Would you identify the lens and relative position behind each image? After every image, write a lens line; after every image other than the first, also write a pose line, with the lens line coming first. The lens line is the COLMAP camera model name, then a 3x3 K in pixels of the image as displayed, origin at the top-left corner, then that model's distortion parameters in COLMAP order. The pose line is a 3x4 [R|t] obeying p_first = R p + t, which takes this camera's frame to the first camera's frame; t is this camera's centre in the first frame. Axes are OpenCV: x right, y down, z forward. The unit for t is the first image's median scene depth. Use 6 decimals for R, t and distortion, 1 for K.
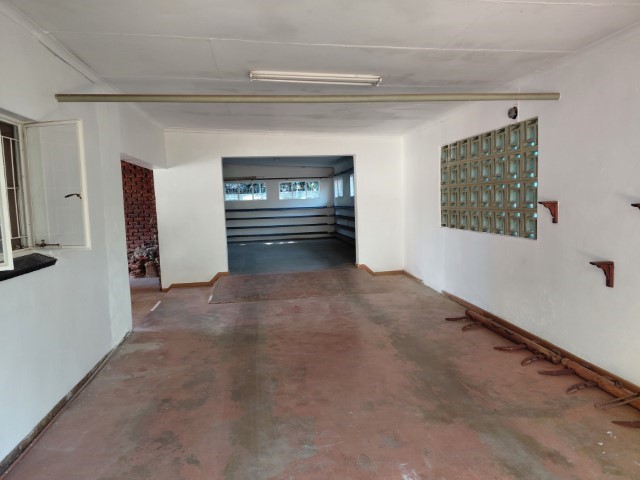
lens RADIAL K [[467.9, 0, 320.8], [0, 467.9, 240.0], [0, 0, 1]] dist [0.028625, -0.005086]
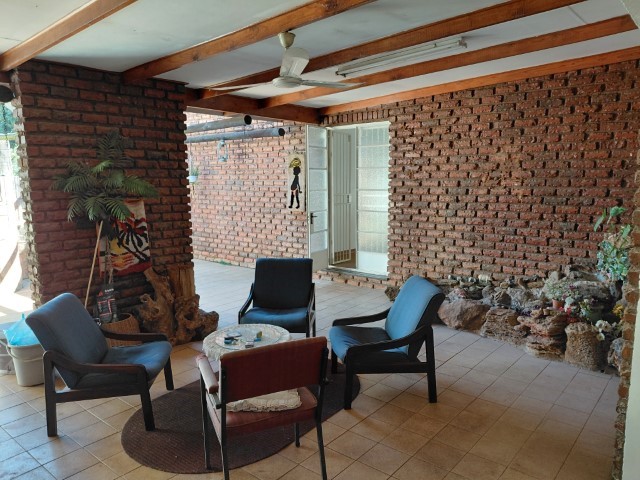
lens RADIAL K [[467.9, 0, 321.3], [0, 467.9, 246.6], [0, 0, 1]] dist [0.028625, -0.005086]
pose [[0.663071, 0.142295, -0.734908, -0.224995], [-0.074062, 0.989420, 0.124751, -0.053150], [0.744884, -0.028290, 0.666594, 0.571881]]
